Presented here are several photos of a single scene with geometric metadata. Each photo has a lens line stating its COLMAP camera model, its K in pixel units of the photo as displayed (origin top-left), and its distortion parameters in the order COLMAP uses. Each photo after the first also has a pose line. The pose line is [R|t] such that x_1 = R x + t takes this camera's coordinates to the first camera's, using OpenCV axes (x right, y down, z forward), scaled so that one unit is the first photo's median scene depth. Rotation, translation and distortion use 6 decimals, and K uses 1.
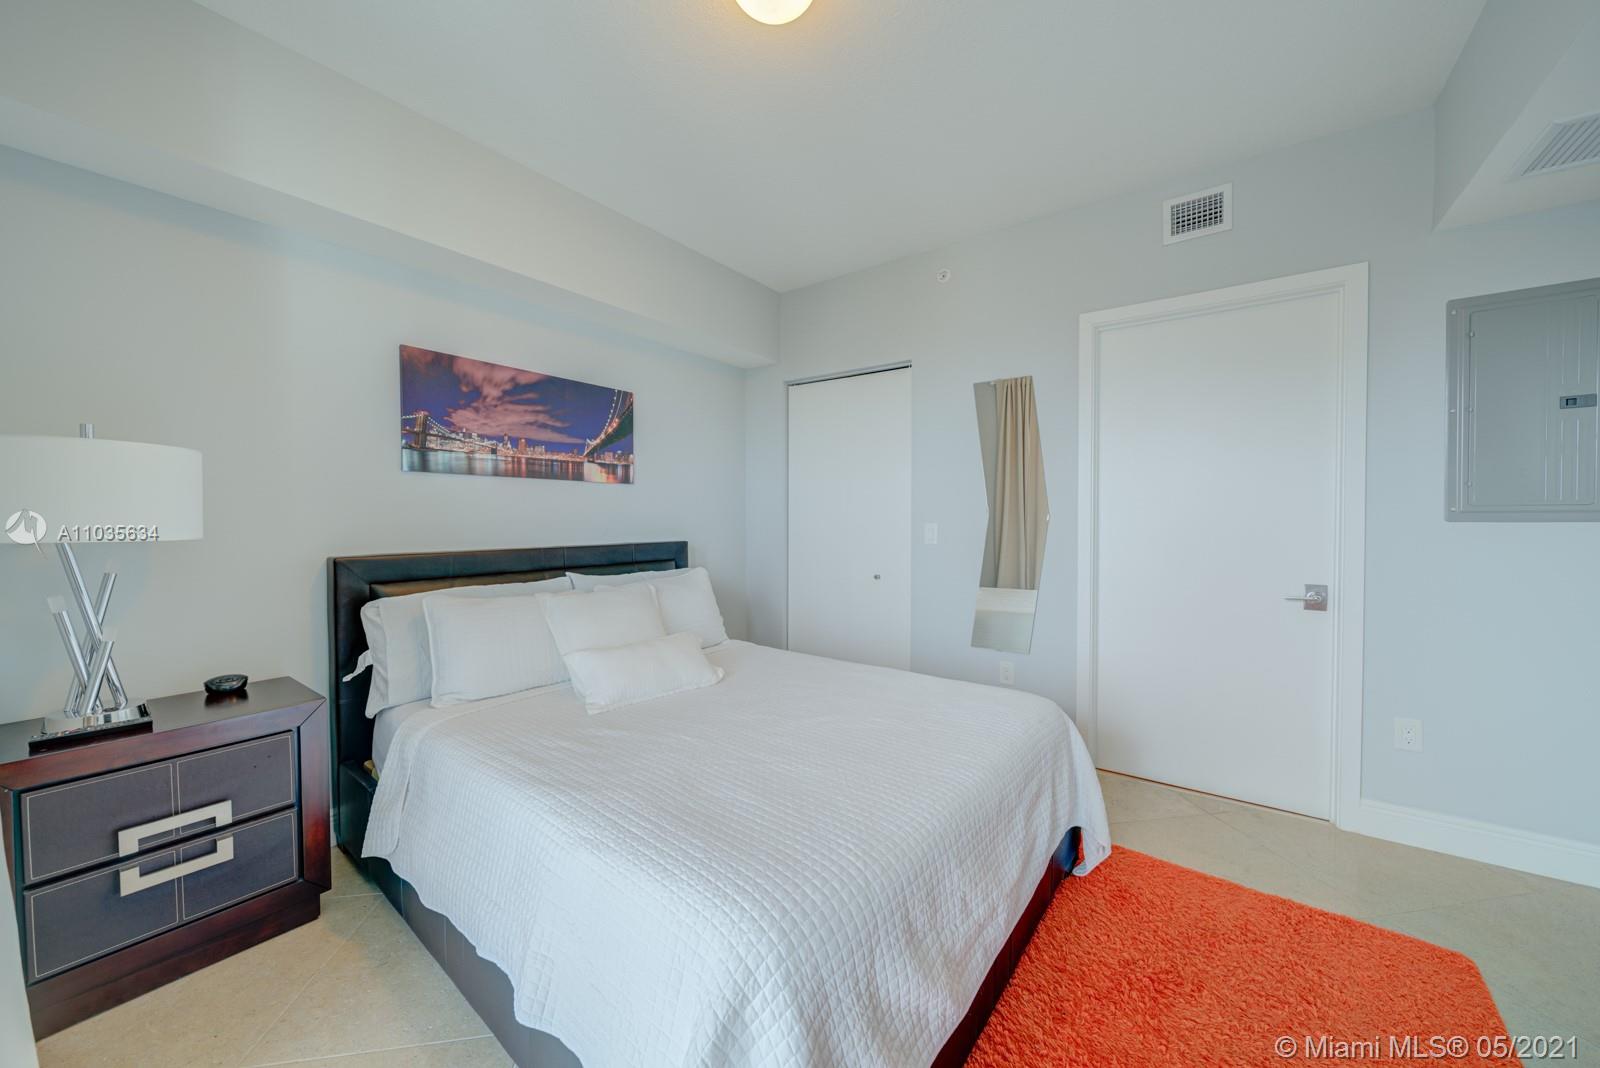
lens RADIAL K [[566.3, 0, 804.5], [0, 566.3, 525.7], [0, 0, 1]] dist [-0.001201, -0.001113]
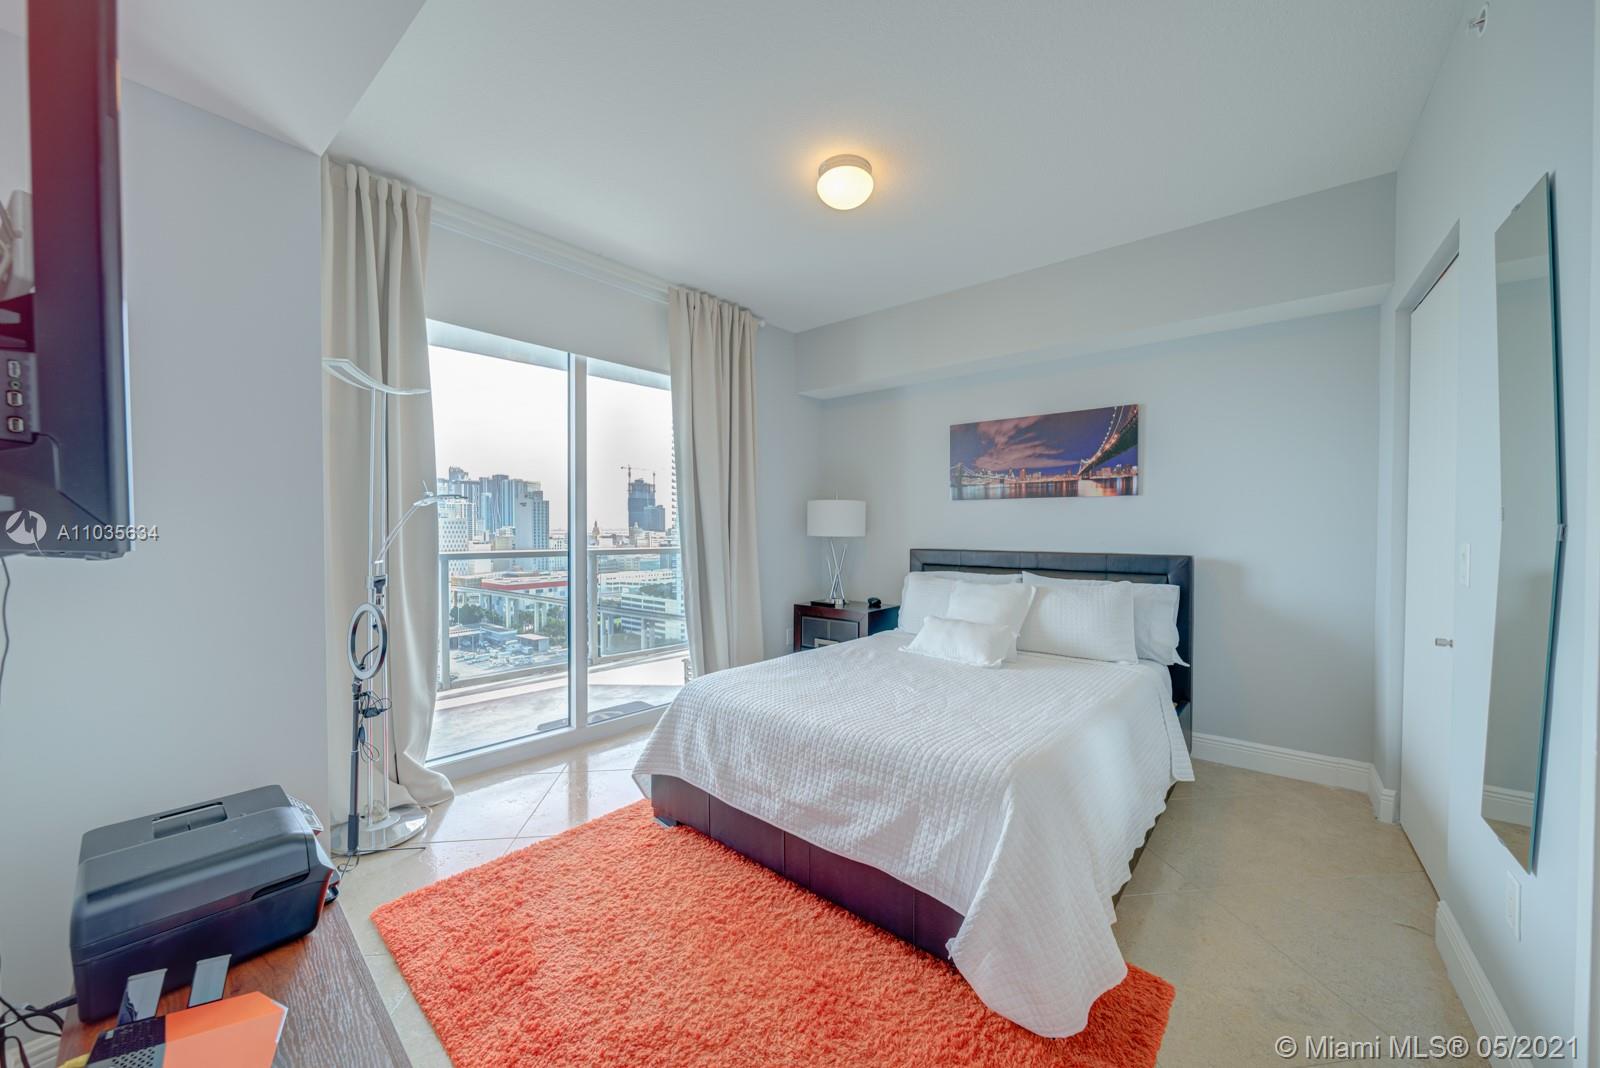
lens RADIAL K [[566.3, 0, 803.4], [0, 566.3, 537.3], [0, 0, 1]] dist [-0.001201, -0.001113]
pose [[-0.017933, 0.019695, -0.999645, 0.858187], [-0.016227, 0.999669, 0.019986, -0.011593], [0.999708, 0.016580, -0.017607, 0.518965]]
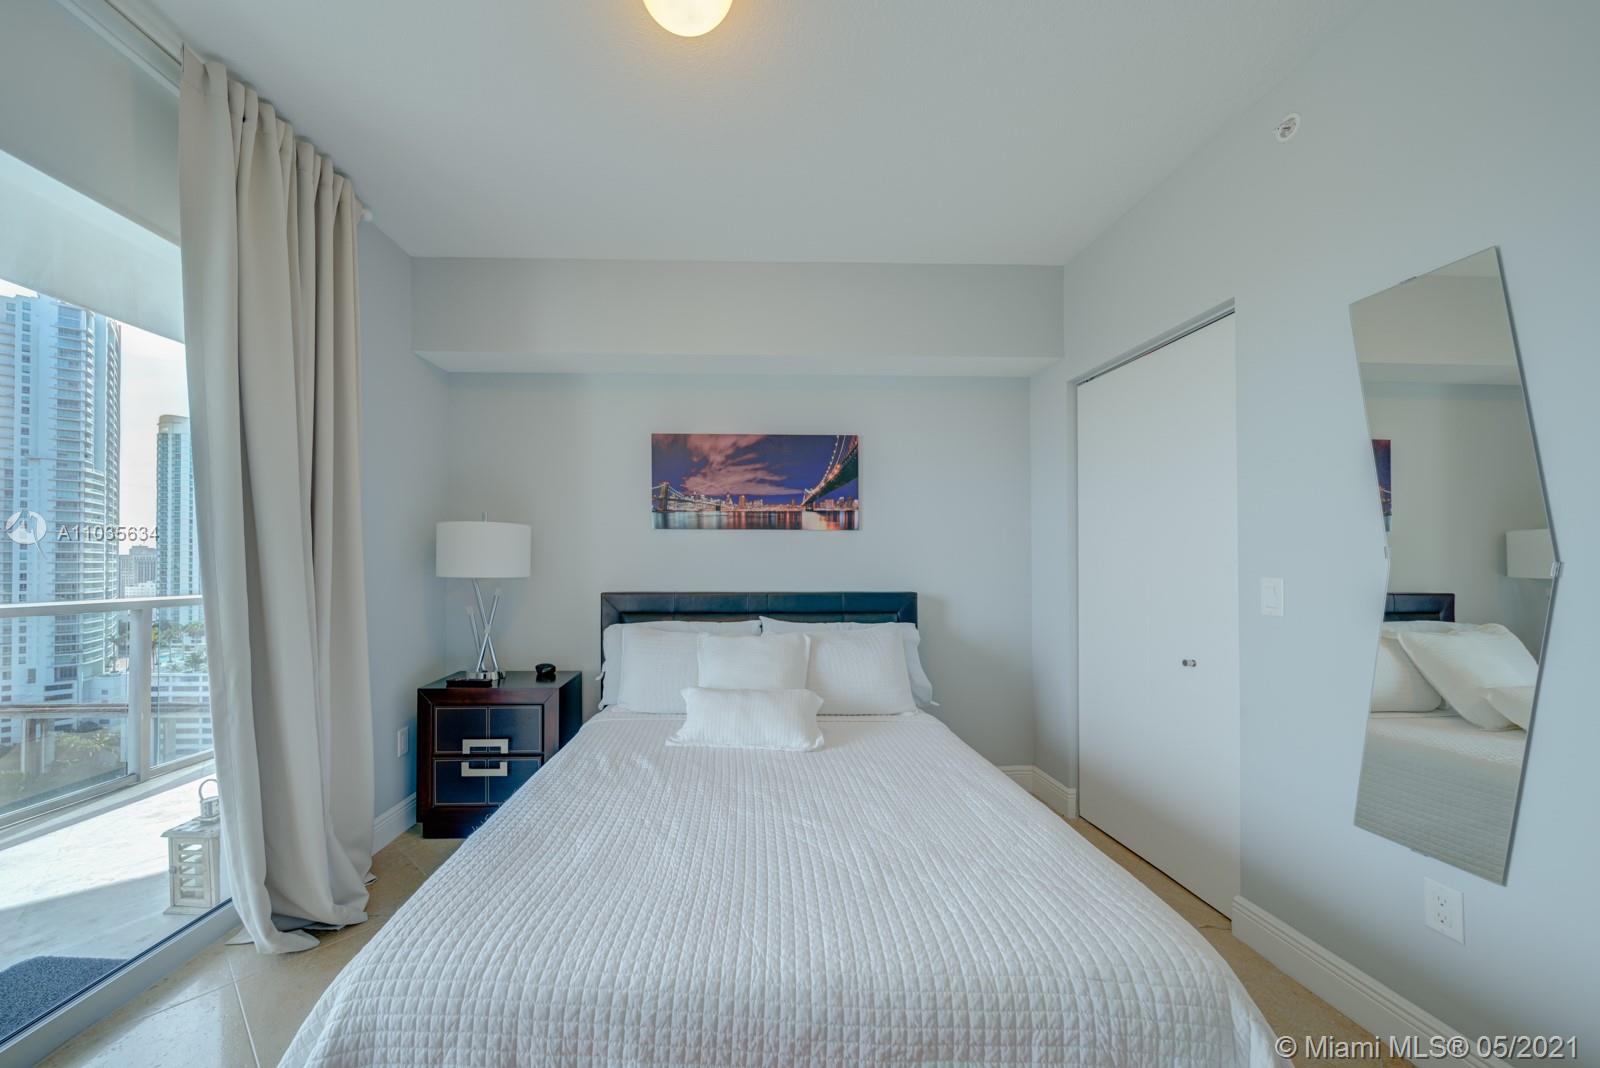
lens RADIAL K [[581.2, 0, 734.7], [0, 581.2, 557.1], [0, 0, 1]] dist [0.000456, 0.000106]
pose [[0.621275, -0.004731, -0.783578, 0.409487], [-0.013641, 0.999765, -0.016852, -0.009959], [0.783474, 0.021159, 0.621064, 0.272556]]
